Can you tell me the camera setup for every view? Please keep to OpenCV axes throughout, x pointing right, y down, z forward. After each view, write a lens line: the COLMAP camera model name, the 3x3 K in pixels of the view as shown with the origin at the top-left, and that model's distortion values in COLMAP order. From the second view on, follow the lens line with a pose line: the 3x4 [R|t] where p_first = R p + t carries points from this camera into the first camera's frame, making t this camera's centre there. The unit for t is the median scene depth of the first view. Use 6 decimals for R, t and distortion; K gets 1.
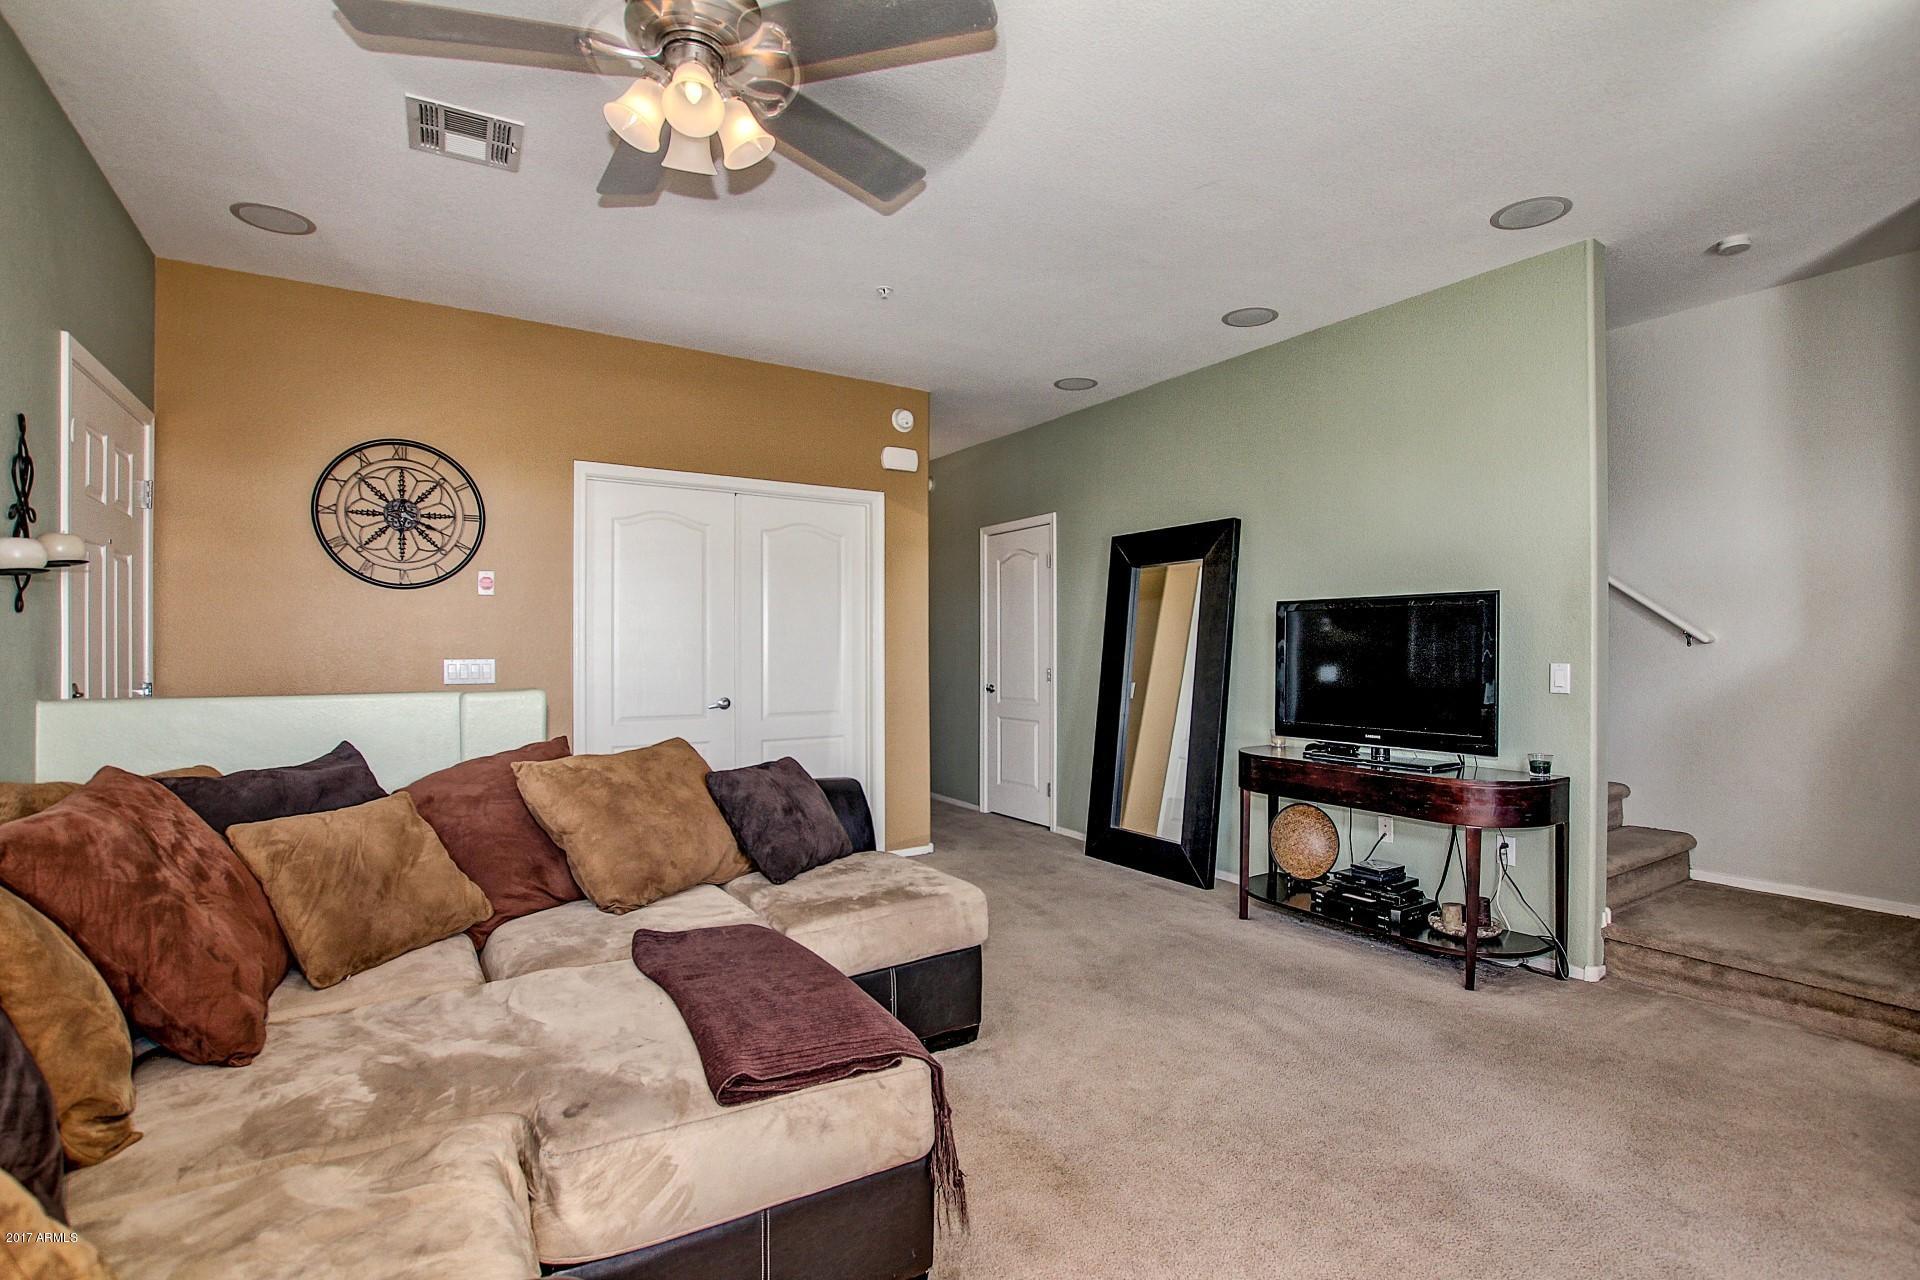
lens RADIAL K [[895.6, 0, 976.4], [0, 895.6, 648.3], [0, 0, 1]] dist [-0.037641, 0.008603]
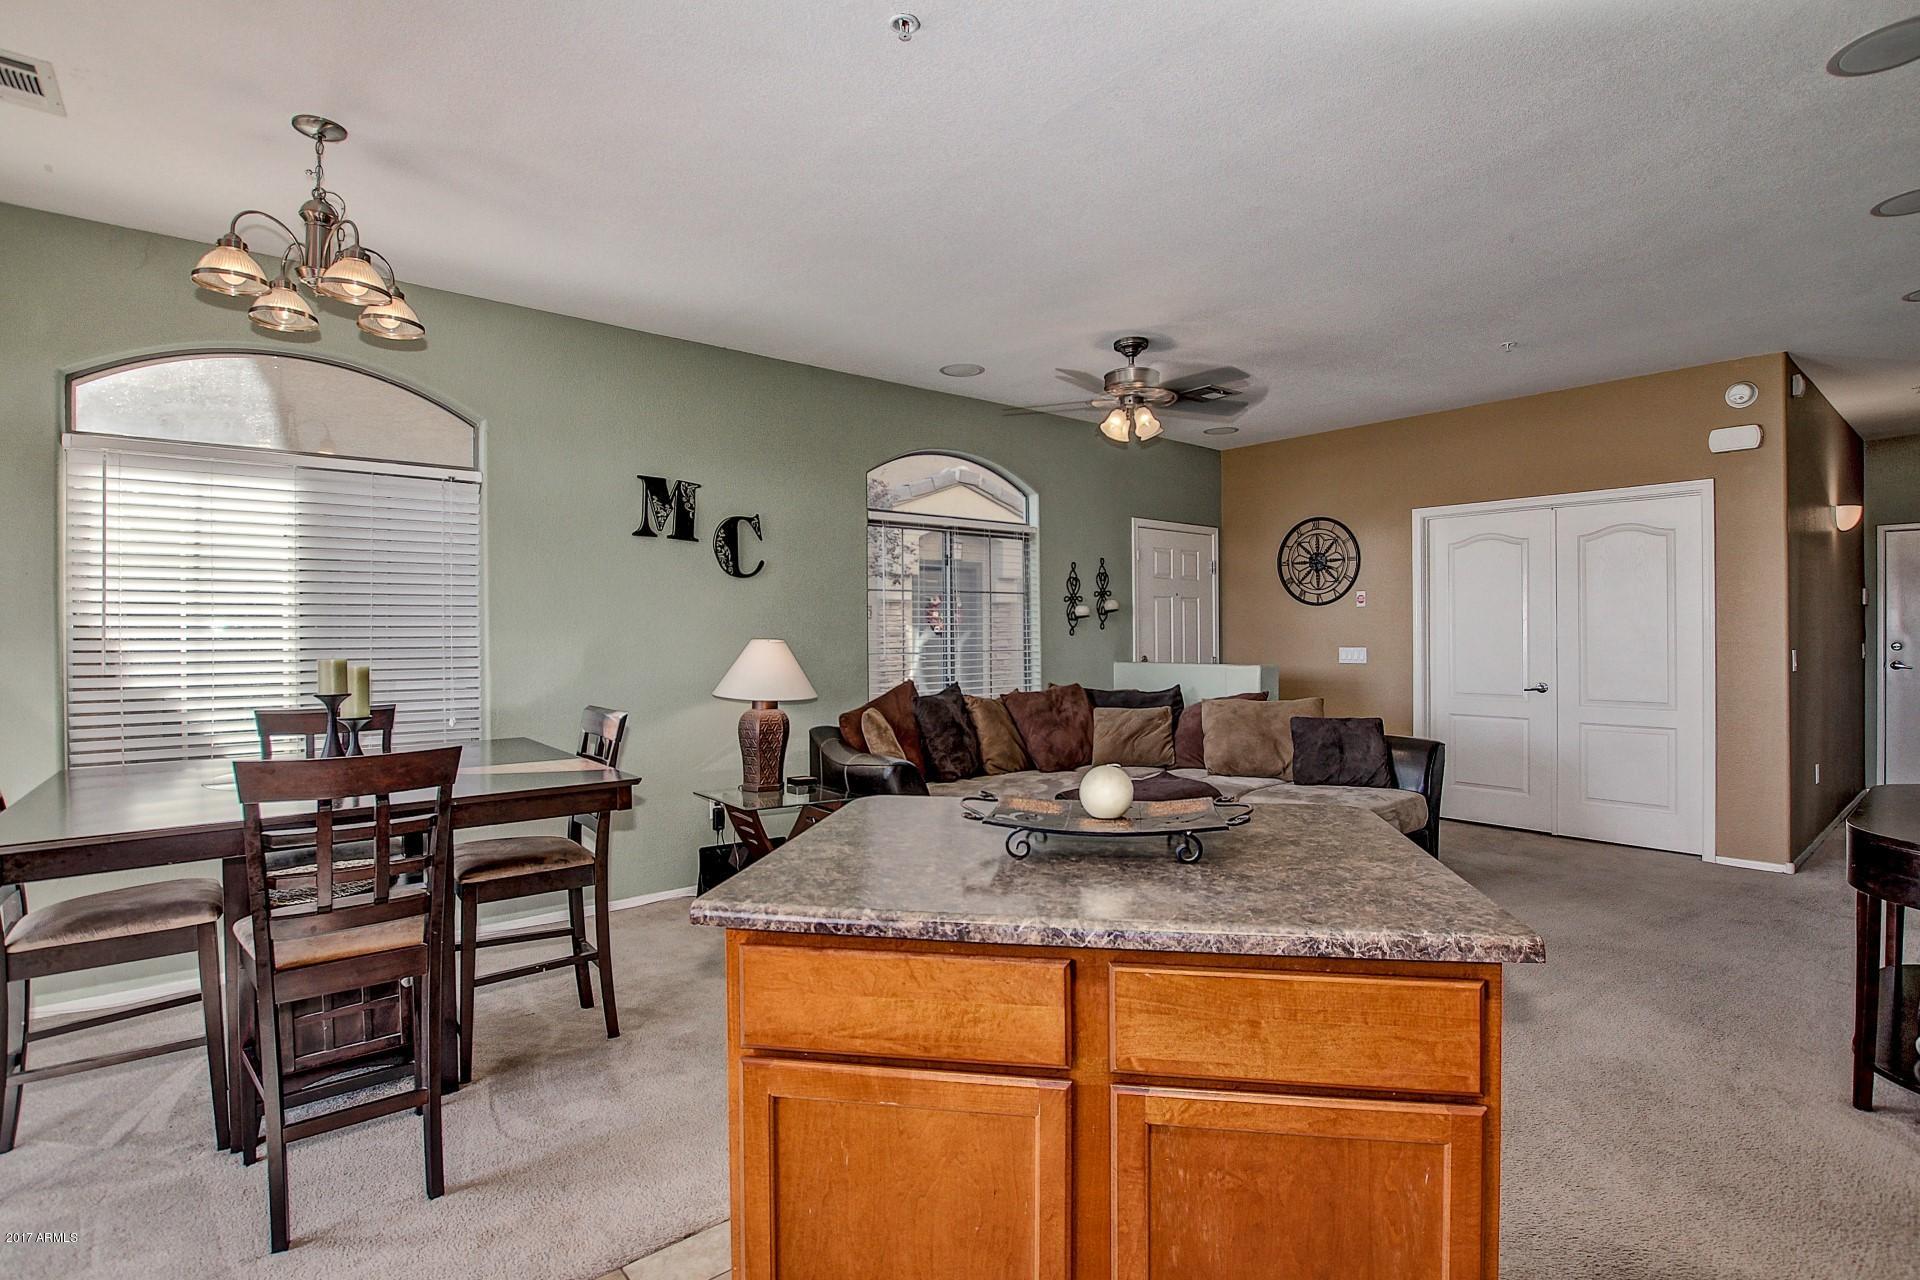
lens RADIAL K [[912.9, 0, 978.9], [0, 912.9, 642.7], [0, 0, 1]] dist [-0.044478, 0.021200]
pose [[0.122477, 0.011328, -0.992407, 1.015486], [0.006726, 0.999902, 0.012244, -0.021835], [0.992449, -0.008174, 0.122389, 0.142755]]
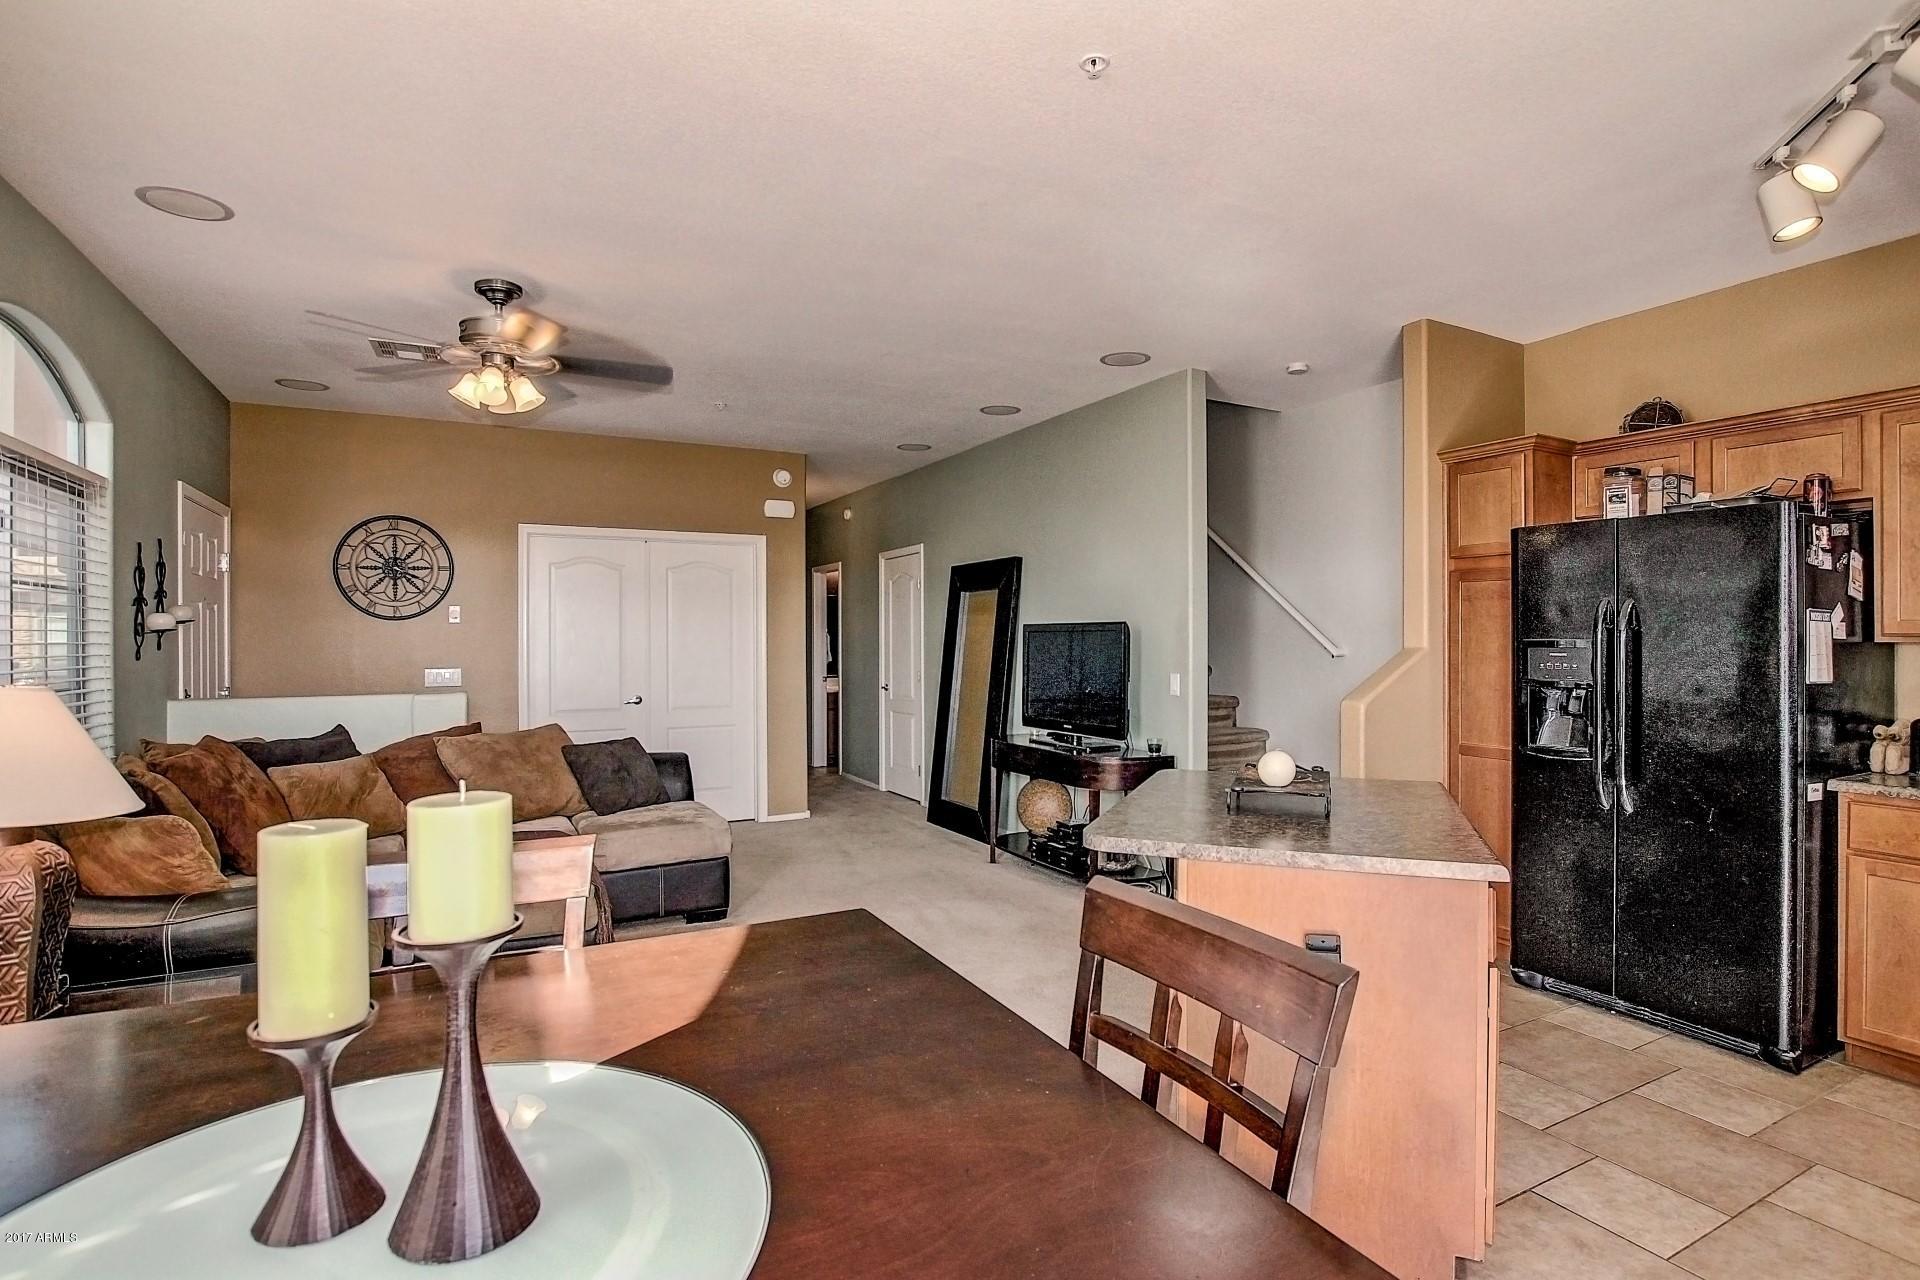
lens RADIAL K [[939.6, 0, 966.5], [0, 939.6, 638.1], [0, 0, 1]] dist [-0.019434, 0.000187]
pose [[0.996205, -0.003748, -0.086957, 0.406242], [0.003650, 0.999993, -0.001281, -0.033400], [0.086961, 0.000959, 0.996211, -0.428222]]
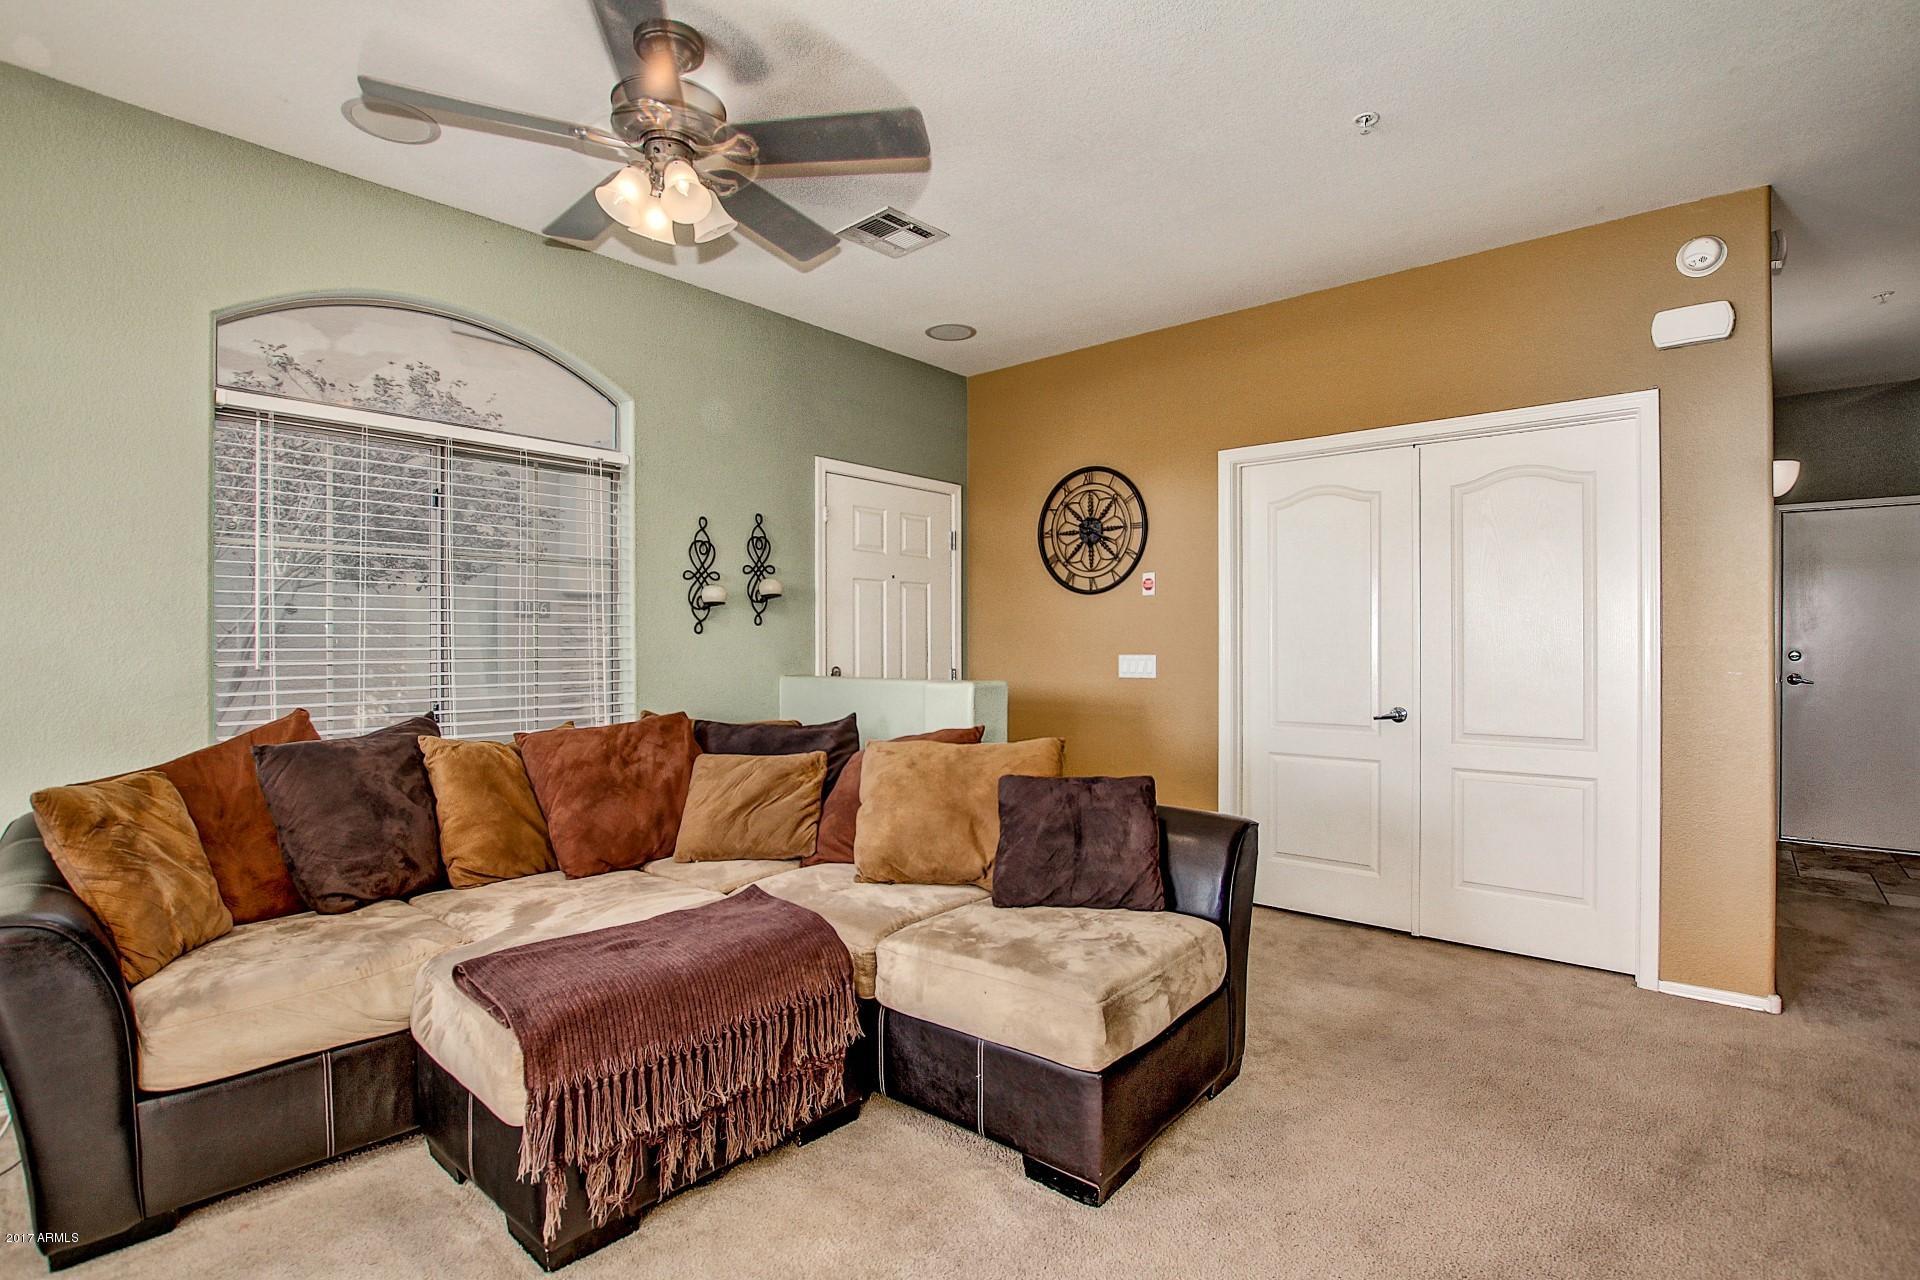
lens RADIAL K [[912.9, 0, 978.9], [0, 912.9, 642.7], [0, 0, 1]] dist [-0.044478, 0.021200]
pose [[0.282519, 0.000602, -0.959262, 0.476638], [0.001012, 0.999999, 0.000926, -0.004075], [0.959261, -0.001233, 0.282518, 0.523532]]
